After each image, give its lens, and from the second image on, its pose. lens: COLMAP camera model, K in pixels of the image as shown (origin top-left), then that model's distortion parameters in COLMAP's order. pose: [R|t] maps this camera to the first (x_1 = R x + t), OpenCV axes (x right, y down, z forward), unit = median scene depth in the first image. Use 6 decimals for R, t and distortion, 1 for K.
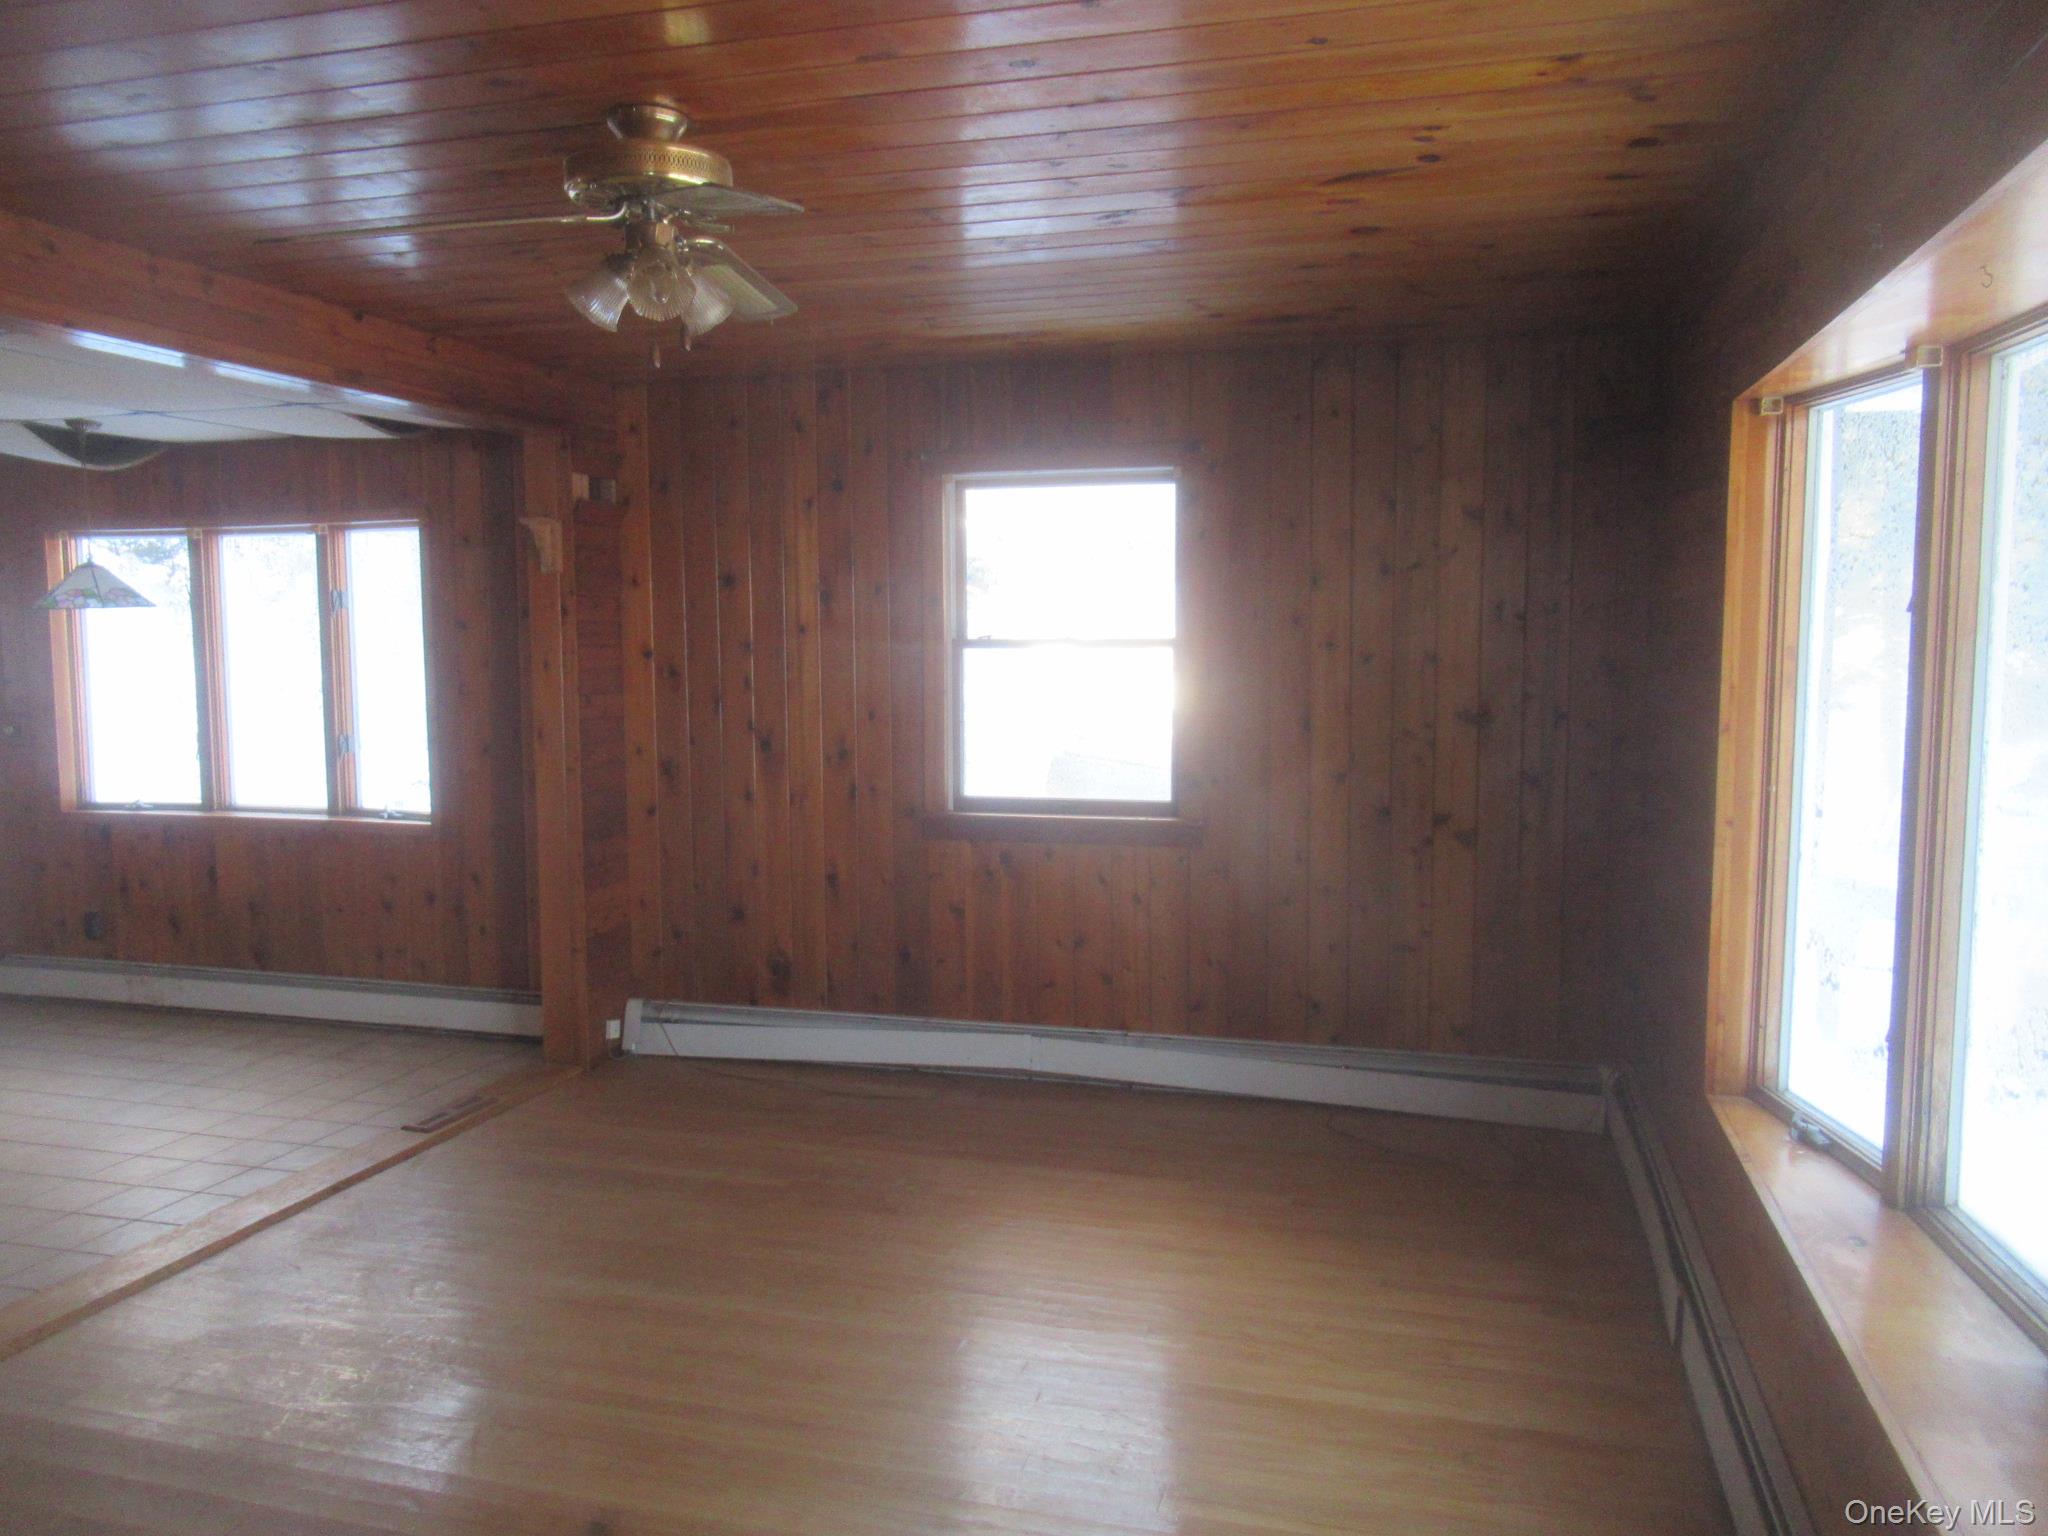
lens RADIAL K [[1521.8, 0, 1002.5], [0, 1521.8, 767.1], [0, 0, 1]] dist [0.011904, -0.007073]
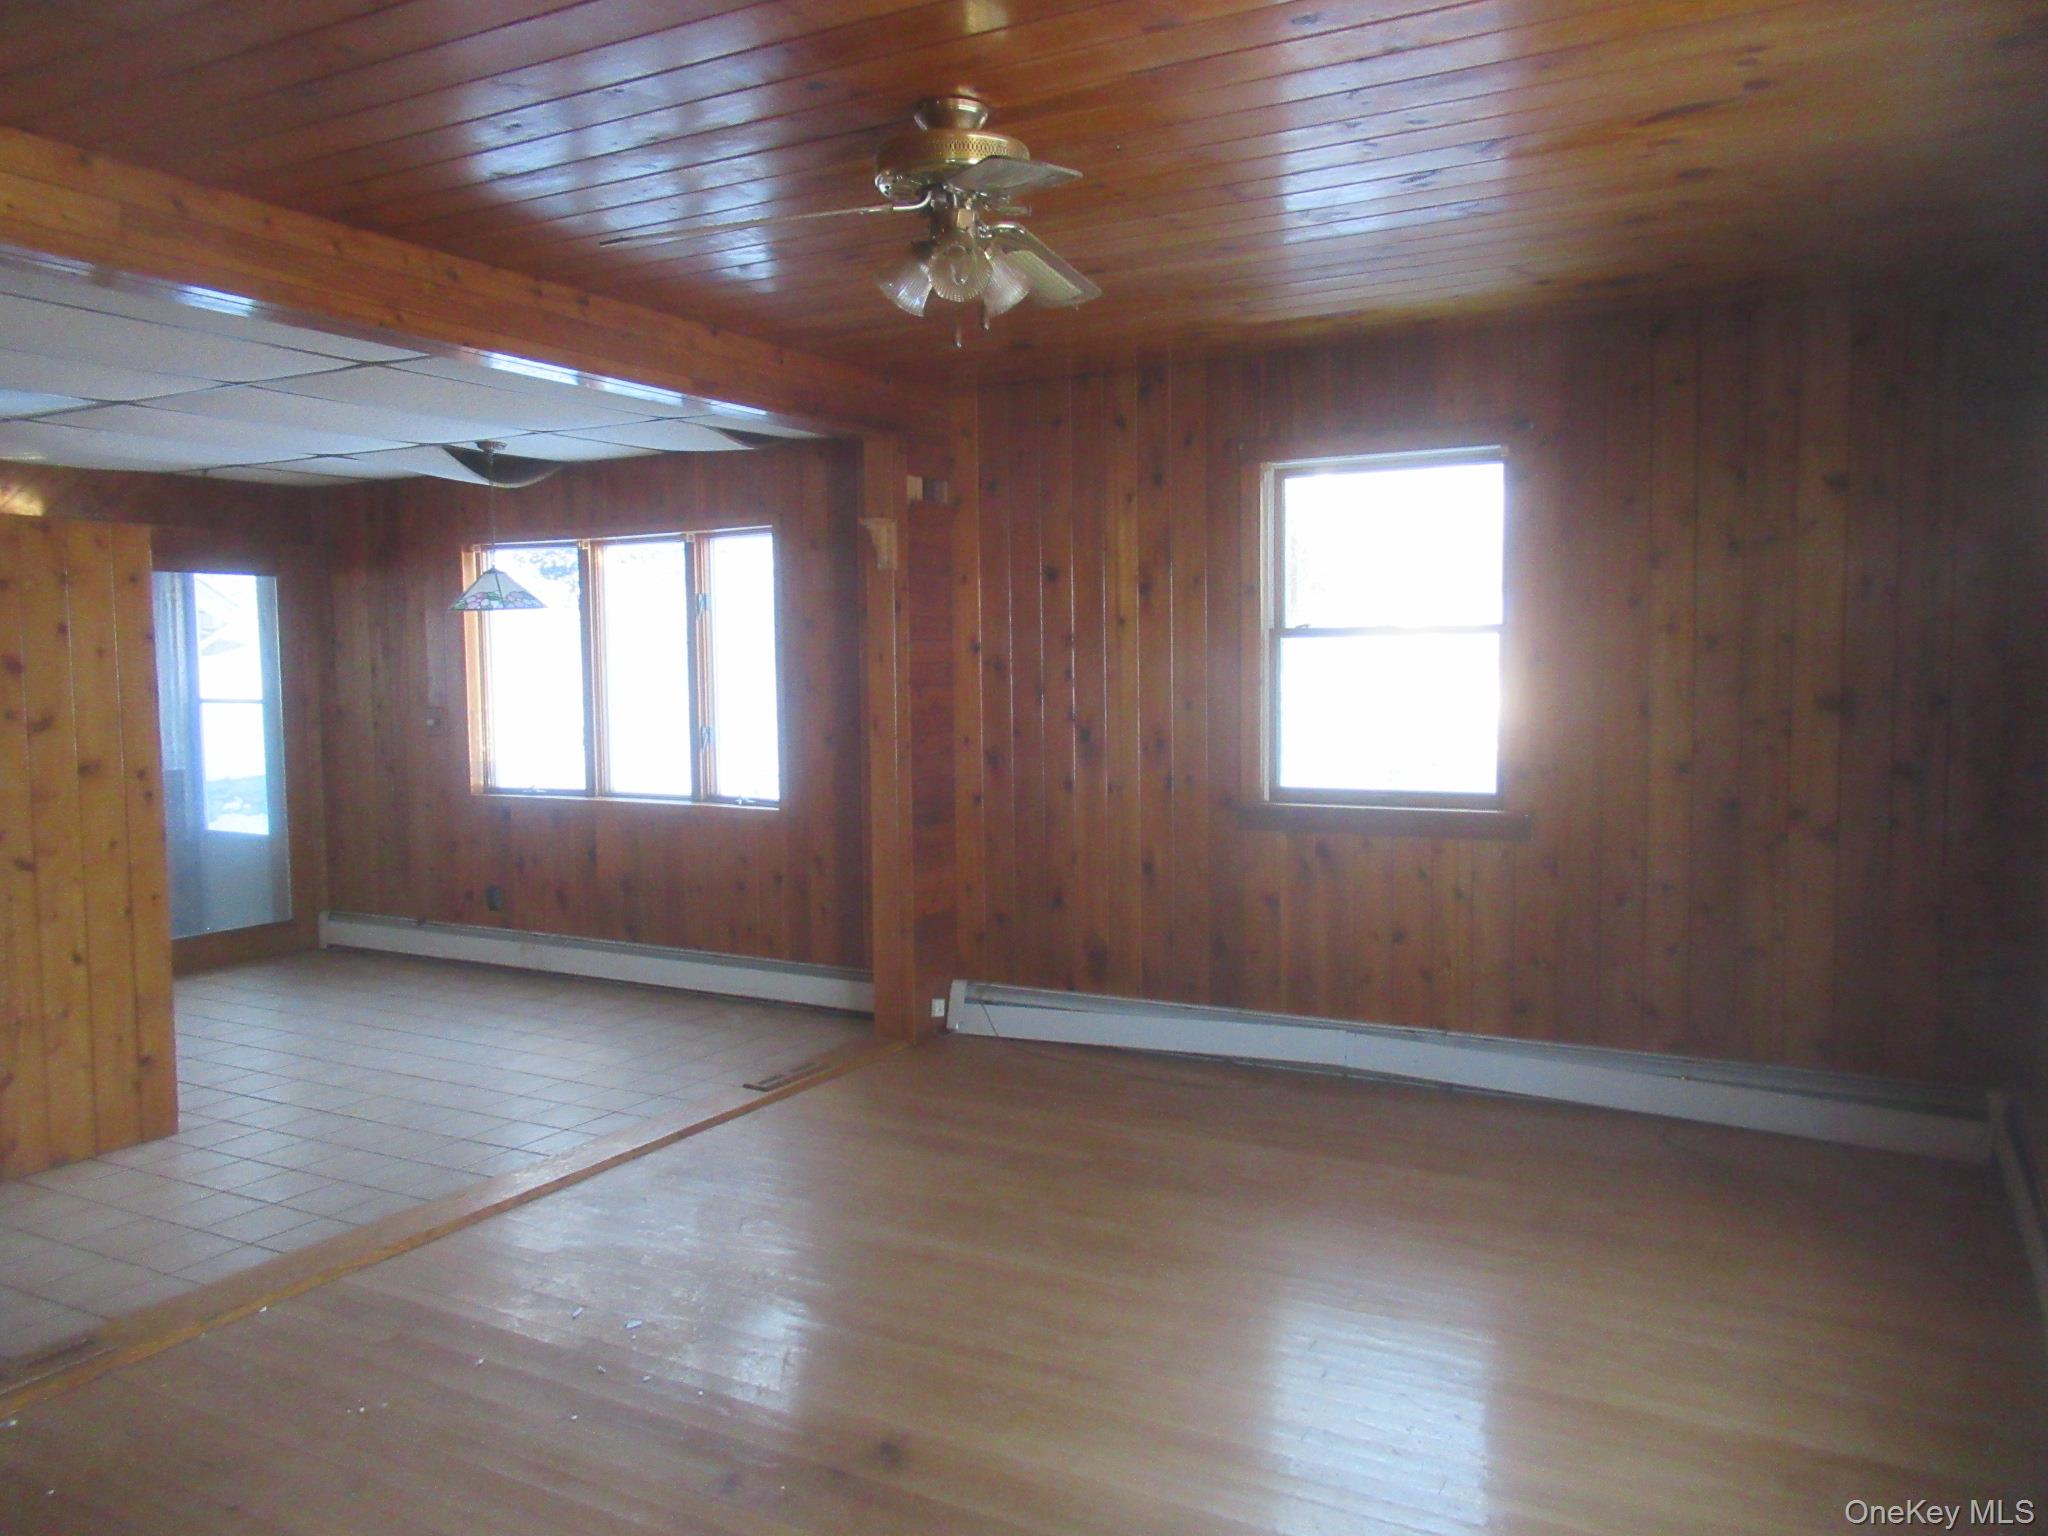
lens RADIAL K [[1521.8, 0, 1020.4], [0, 1521.8, 771.1], [0, 0, 1]] dist [0.011904, -0.007073]
pose [[0.975745, 0.010856, -0.218639, 0.027720], [-0.013914, 0.999826, -0.012452, 0.024790], [0.218465, 0.015192, 0.975726, -0.007304]]
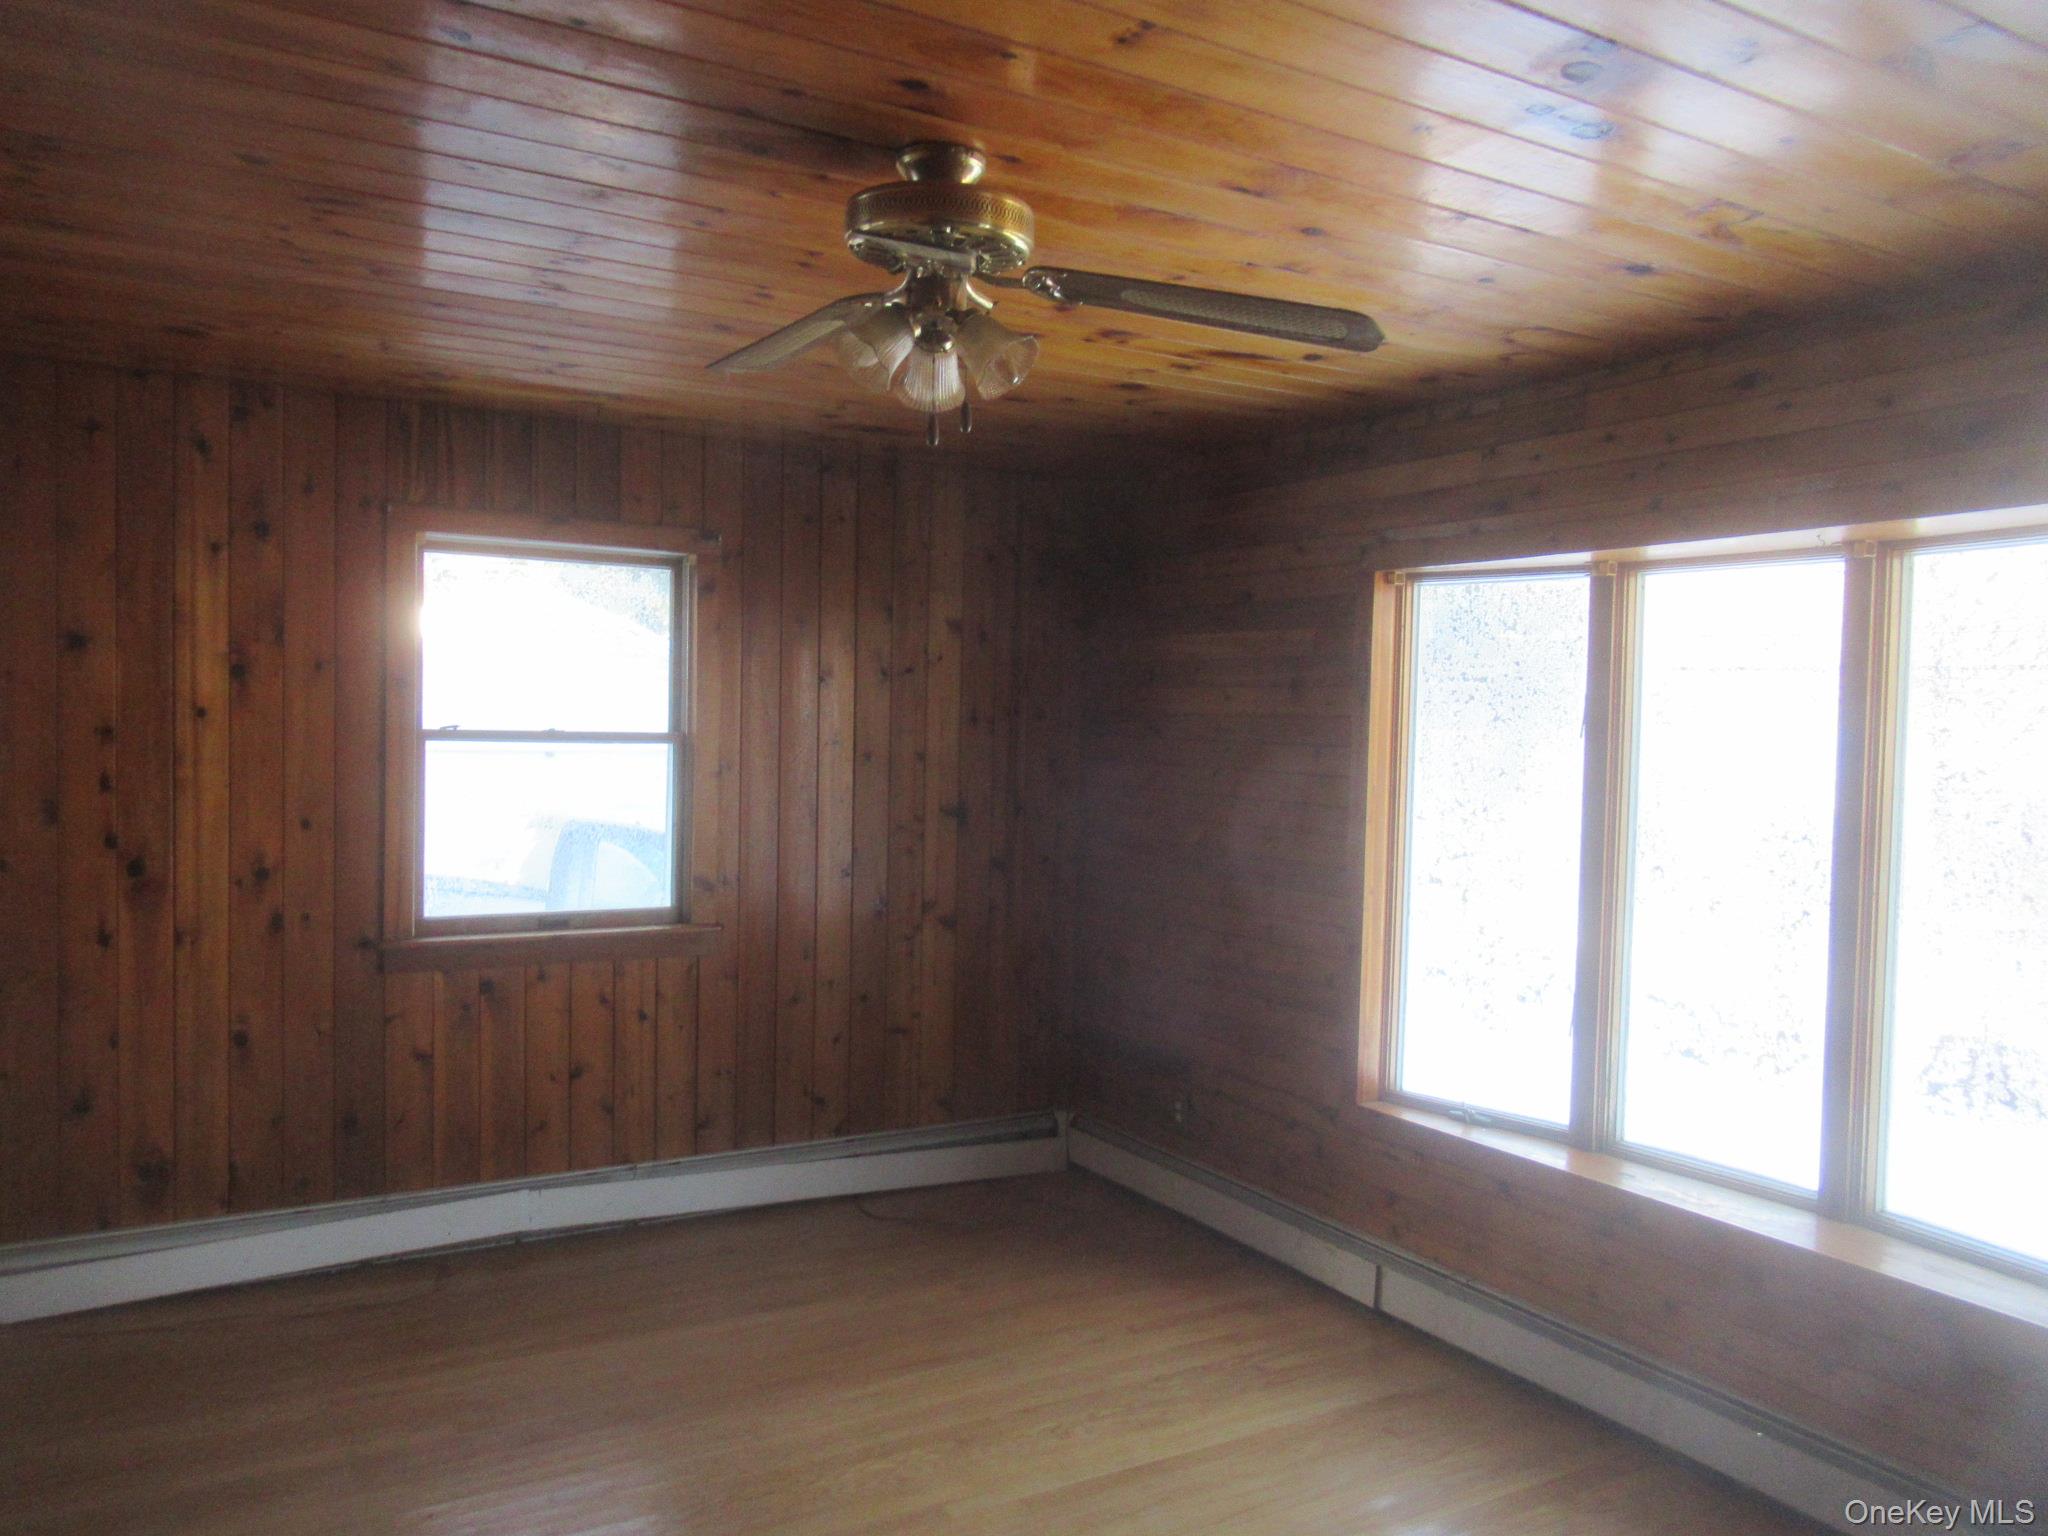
lens RADIAL K [[1521.8, 0, 1016.8], [0, 1521.8, 774.3], [0, 0, 1]] dist [0.011904, -0.007073]
pose [[0.691614, -0.002770, 0.722262, -0.421104], [0.039912, 0.998611, -0.034389, -0.018246], [-0.721164, 0.052611, 0.690764, 0.195989]]
